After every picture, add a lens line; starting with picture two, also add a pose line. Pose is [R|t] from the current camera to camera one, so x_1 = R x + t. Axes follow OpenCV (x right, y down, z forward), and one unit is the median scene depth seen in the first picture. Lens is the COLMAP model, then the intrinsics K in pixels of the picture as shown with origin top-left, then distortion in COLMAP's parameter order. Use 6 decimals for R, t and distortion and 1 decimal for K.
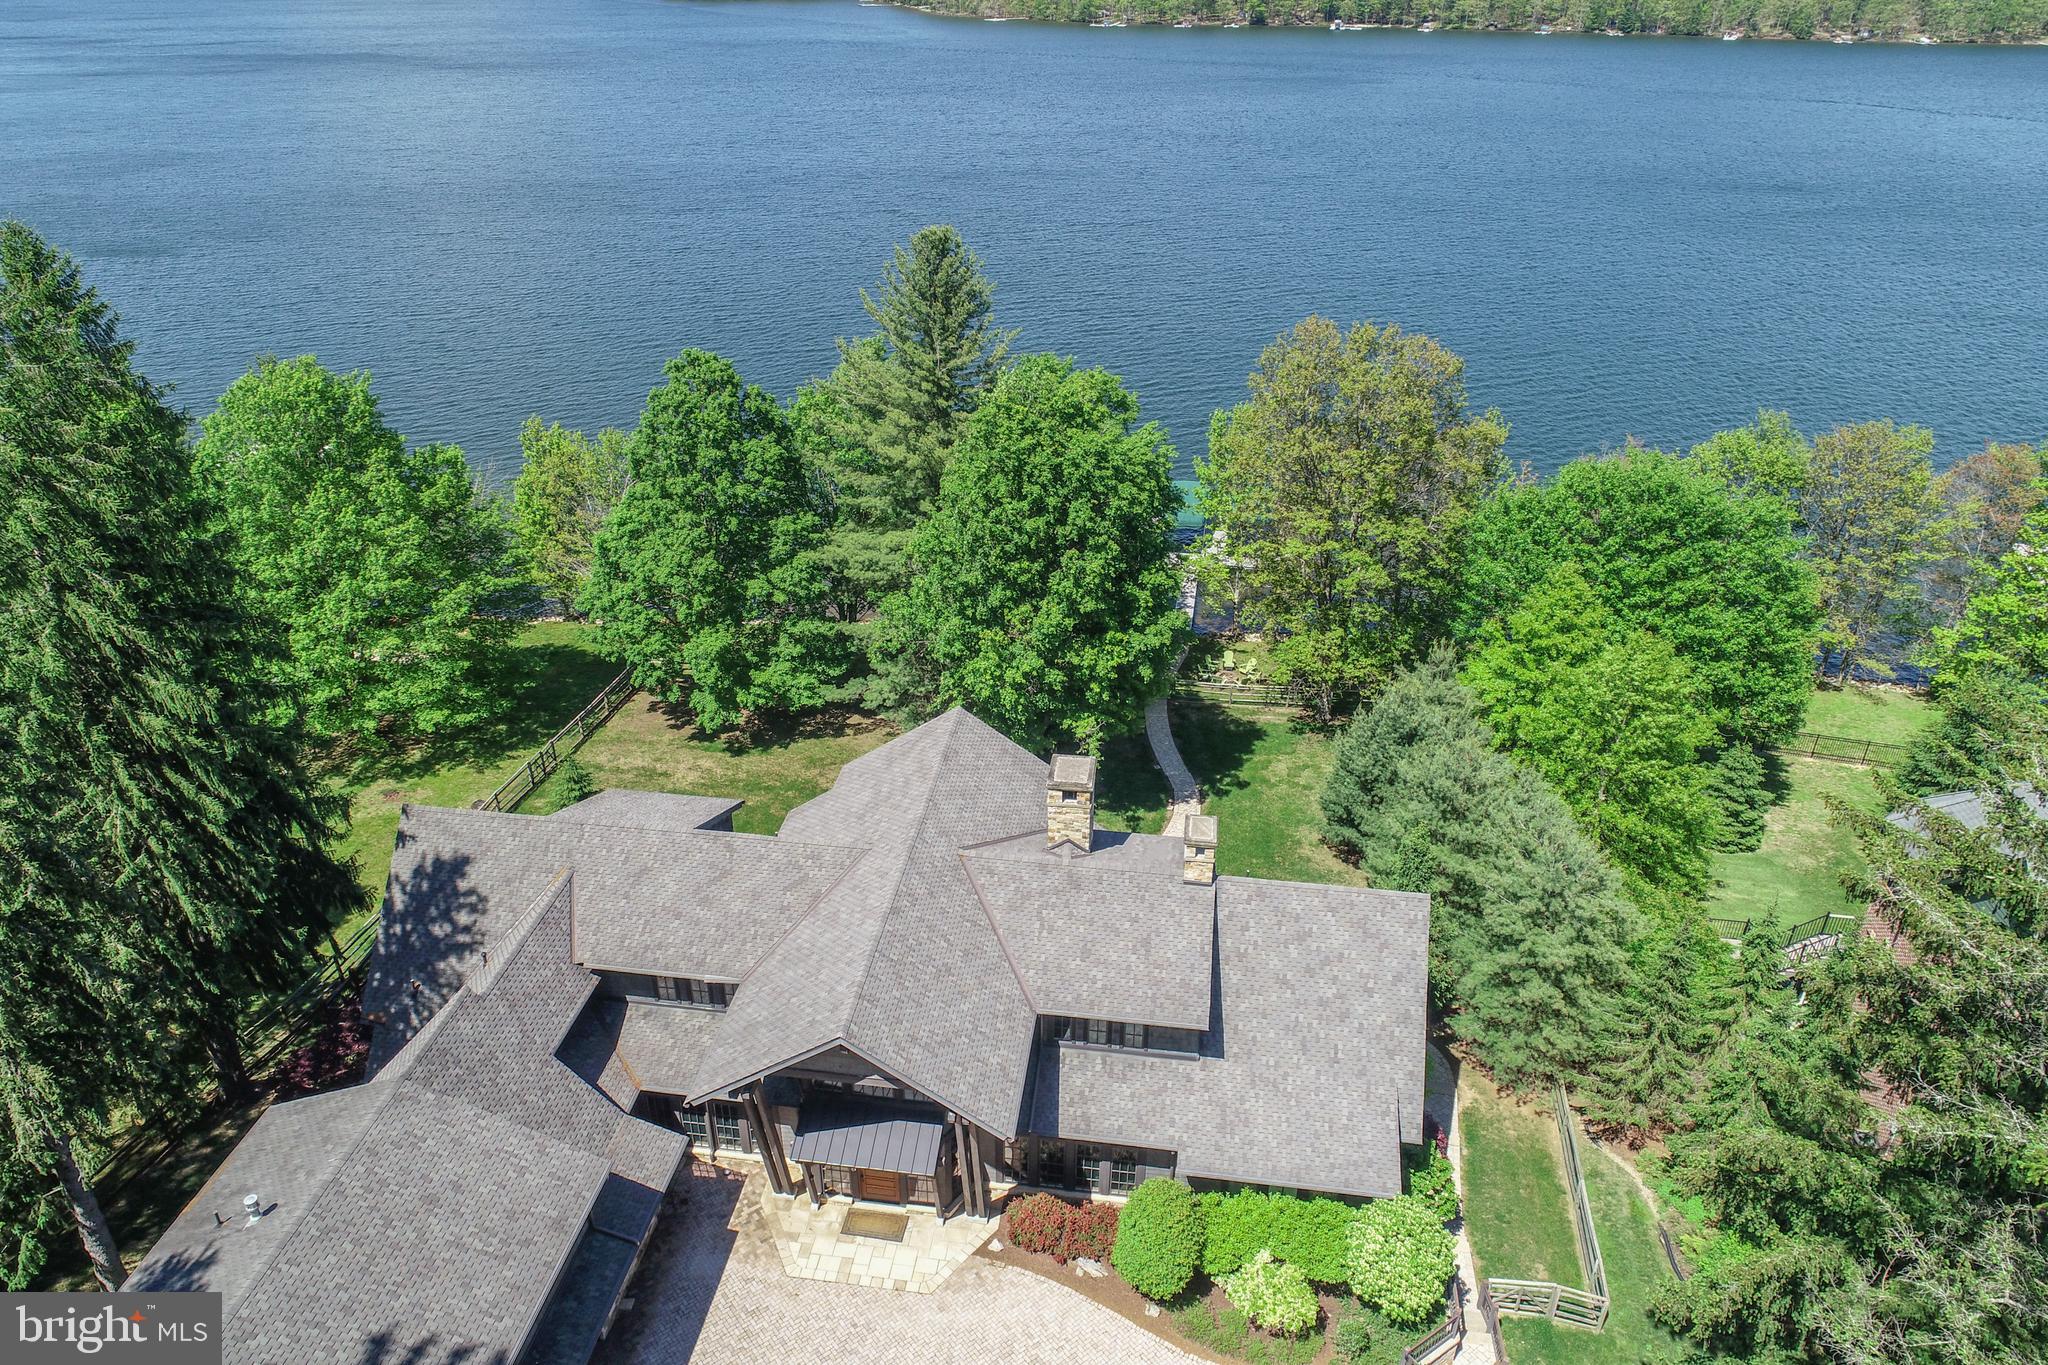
lens RADIAL K [[1378.0, 0, 1024.4], [0, 1378.0, 687.6], [0, 0, 1]] dist [-0.000832, -0.001909]
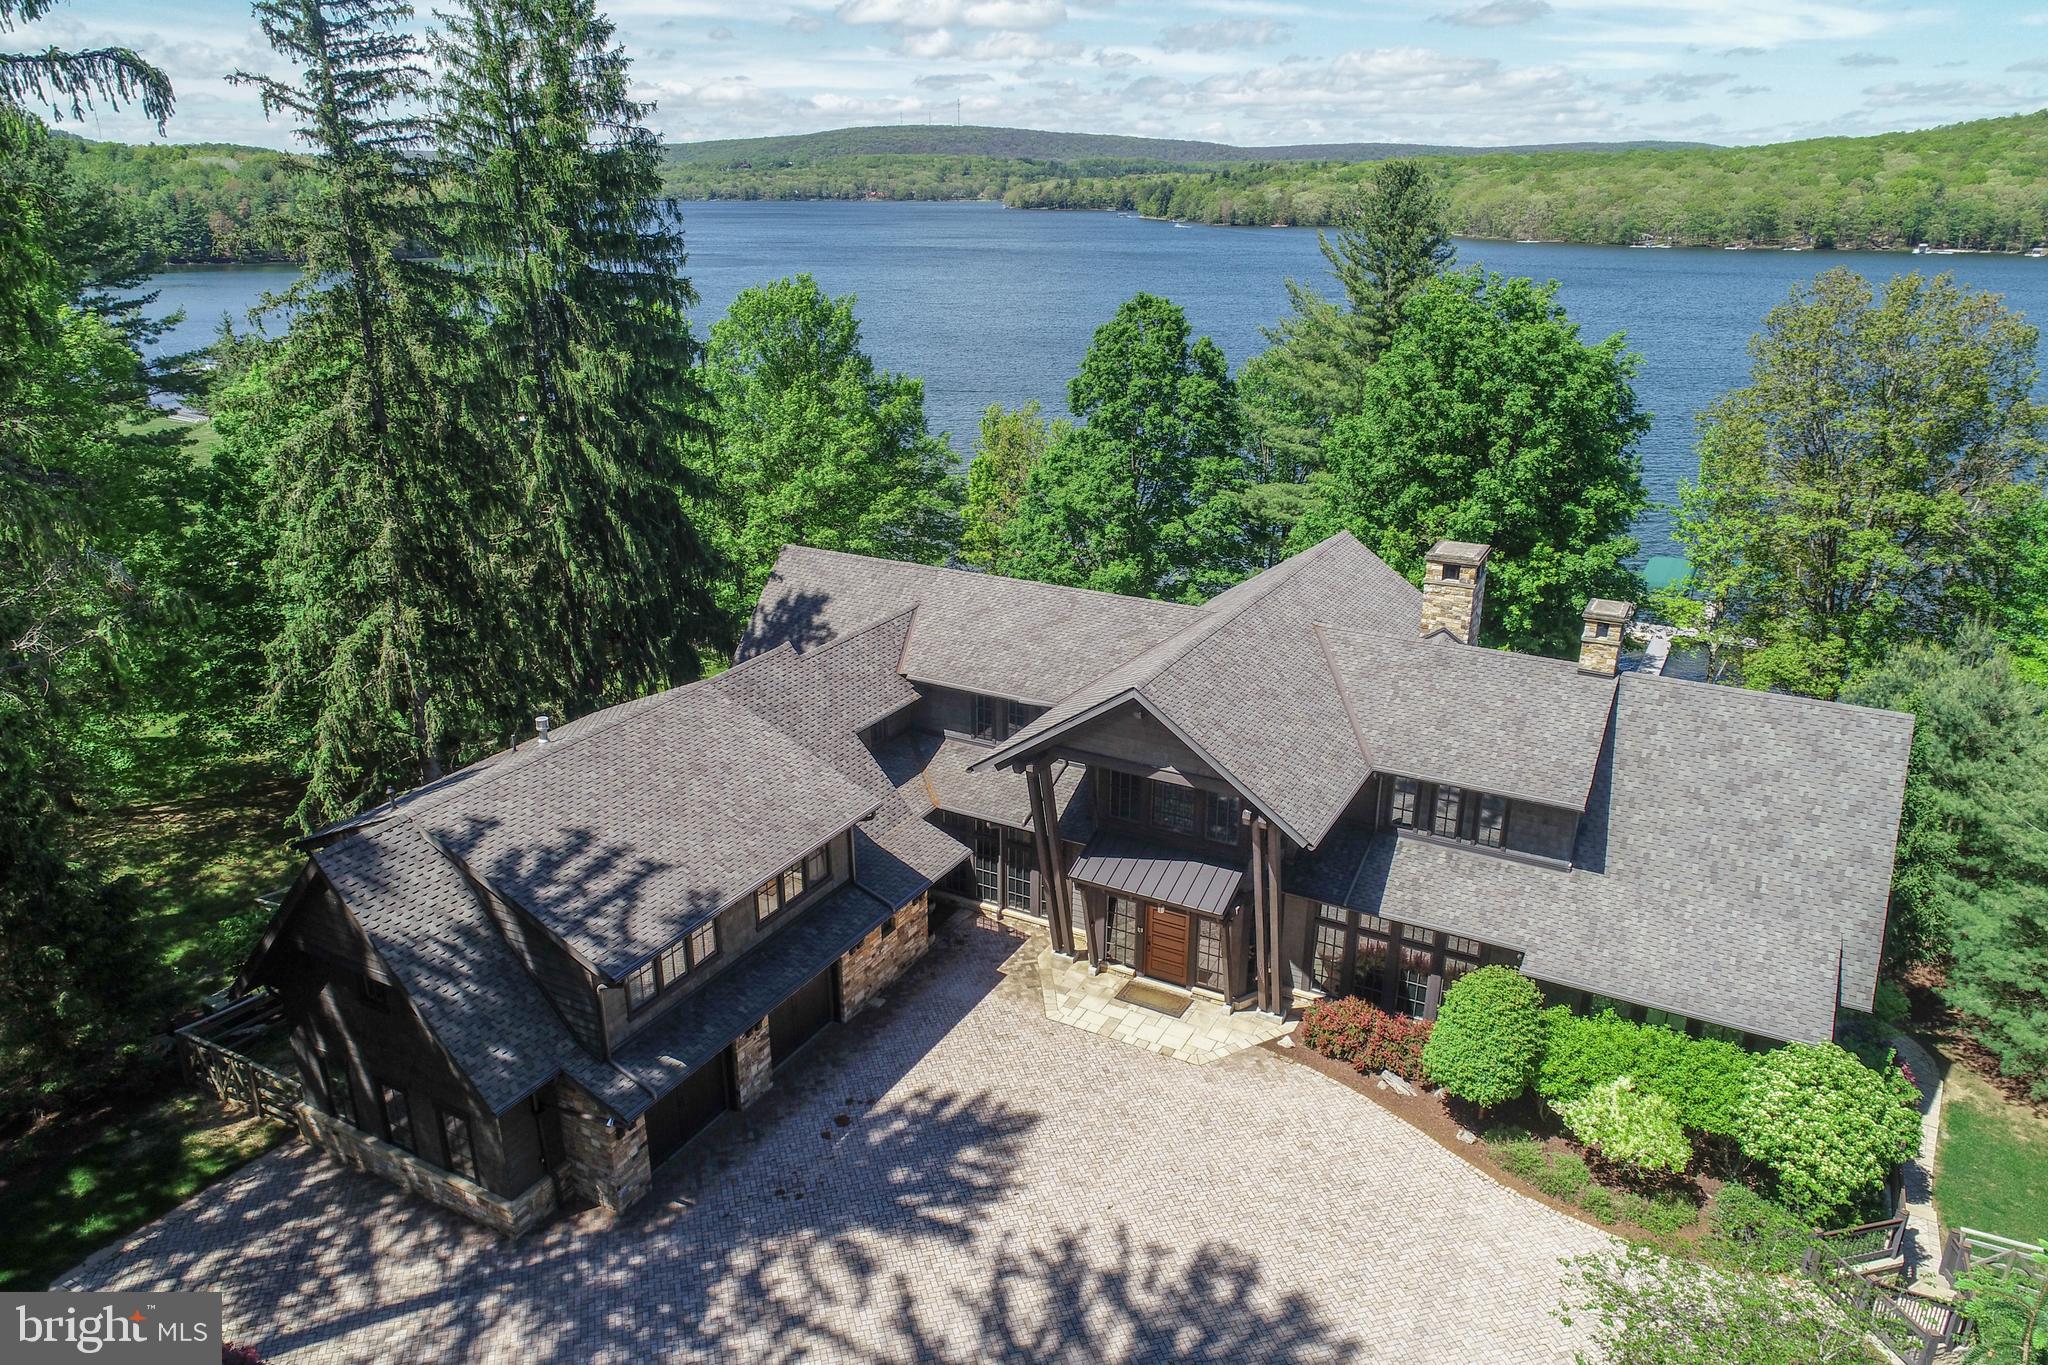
lens RADIAL K [[1369.4, 0, 1021.1], [0, 1369.4, 698.4], [0, 0, 1]] dist [0.004137, -0.005077]
pose [[0.935587, 0.118001, -0.332794, 0.078509], [-0.165326, 0.979205, -0.117578, 0.310416], [0.311999, 0.165024, 0.935641, 0.120567]]
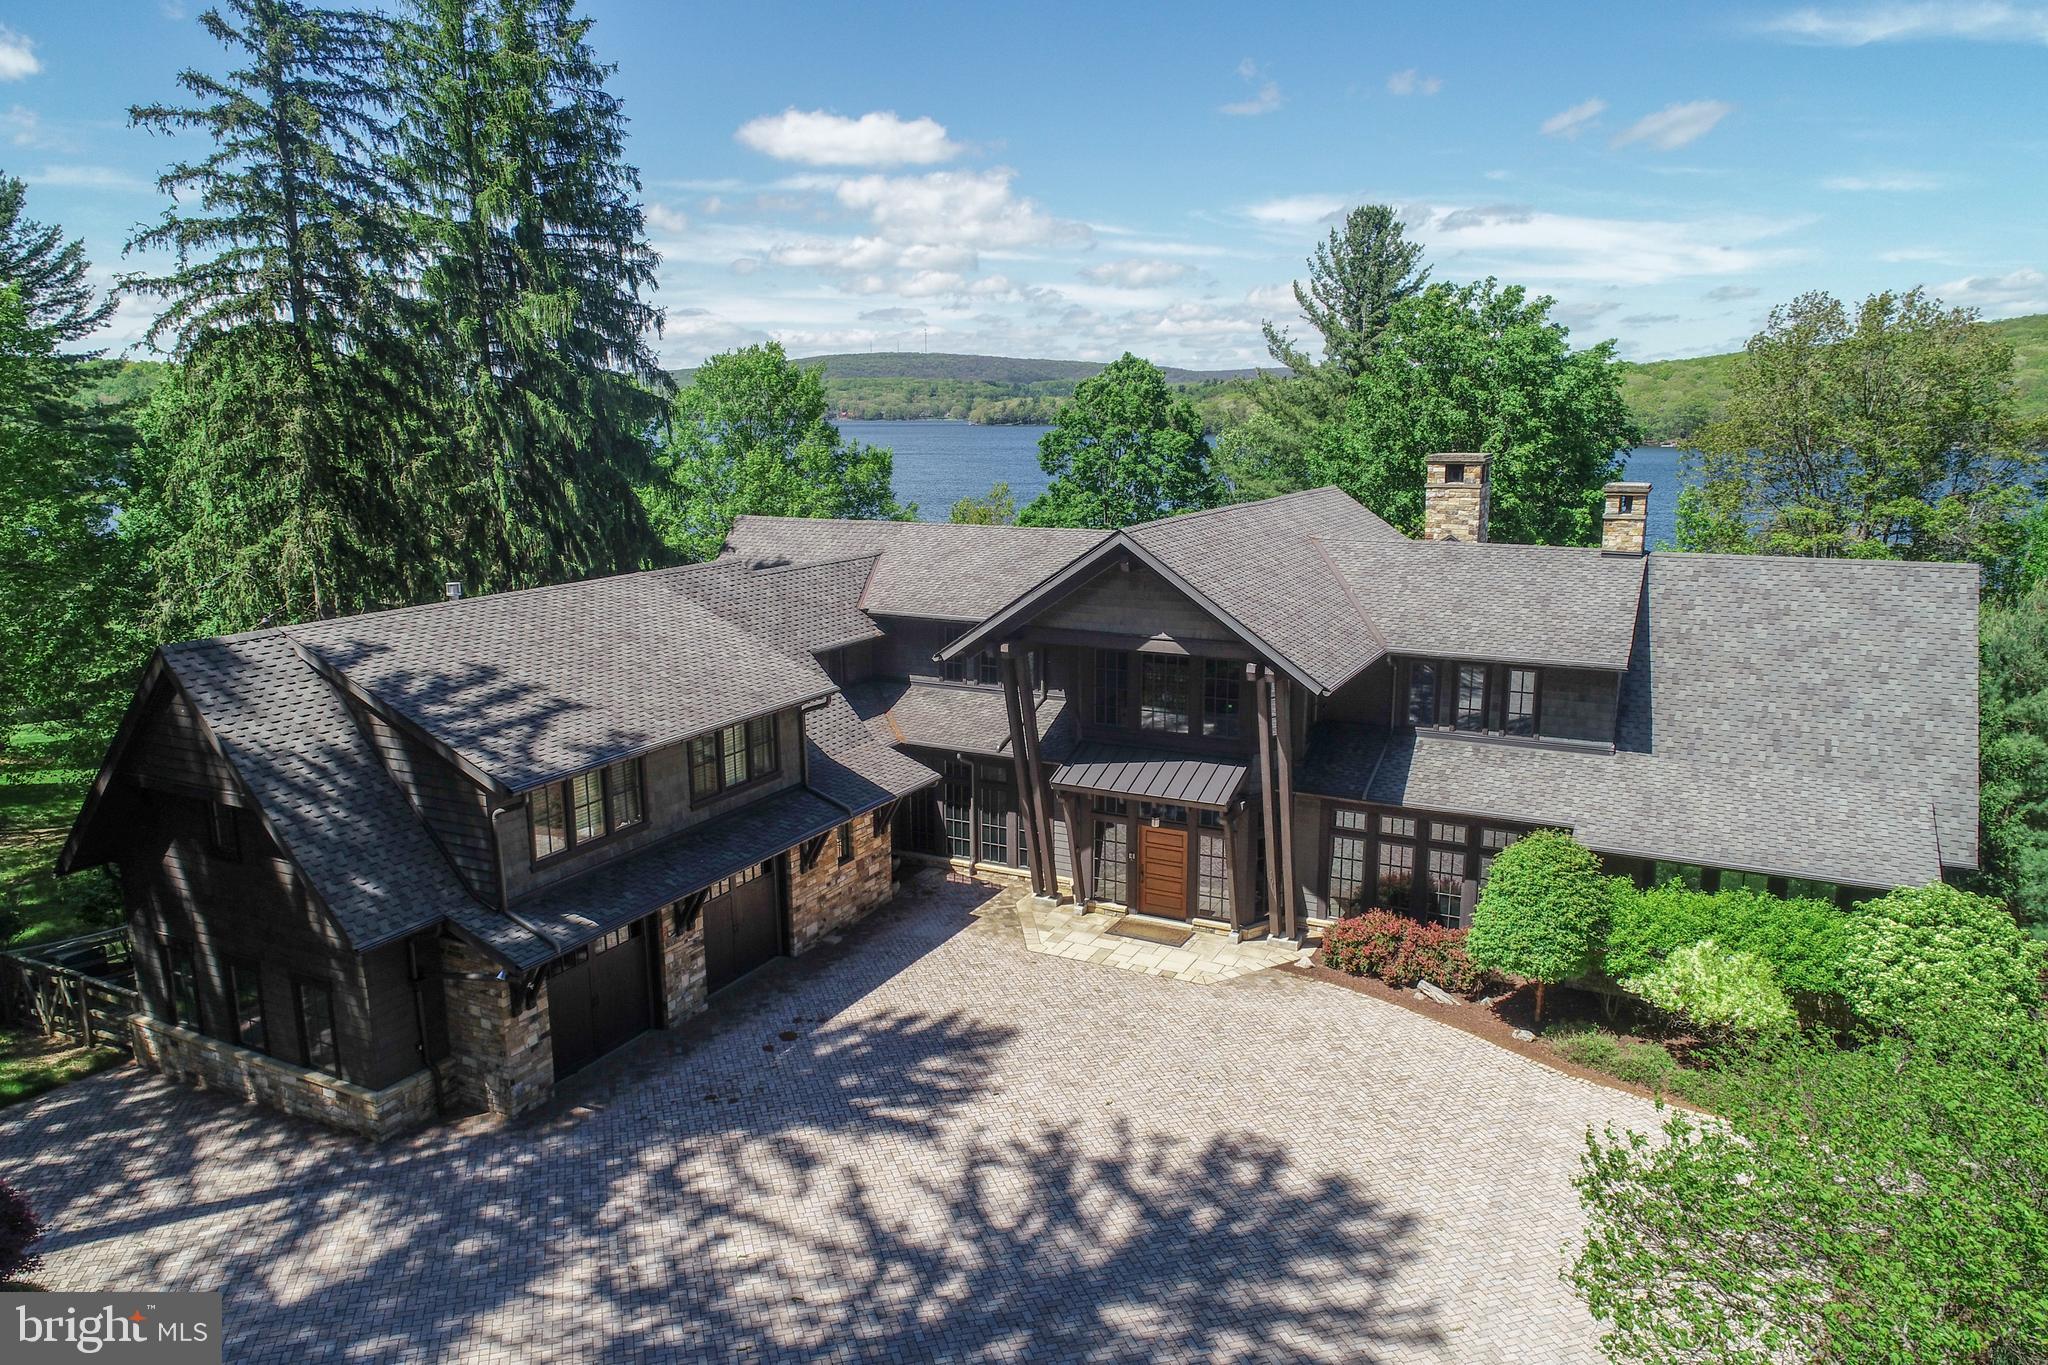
lens RADIAL K [[1366.7, 0, 1021.1], [0, 1366.7, 692.8], [0, 0, 1]] dist [-0.003233, 0.002844]
pose [[0.942648, 0.053367, -0.329493, 0.066267], [-0.149207, 0.950391, -0.272935, 0.468752], [0.298582, 0.306444, 0.903848, 0.241859]]
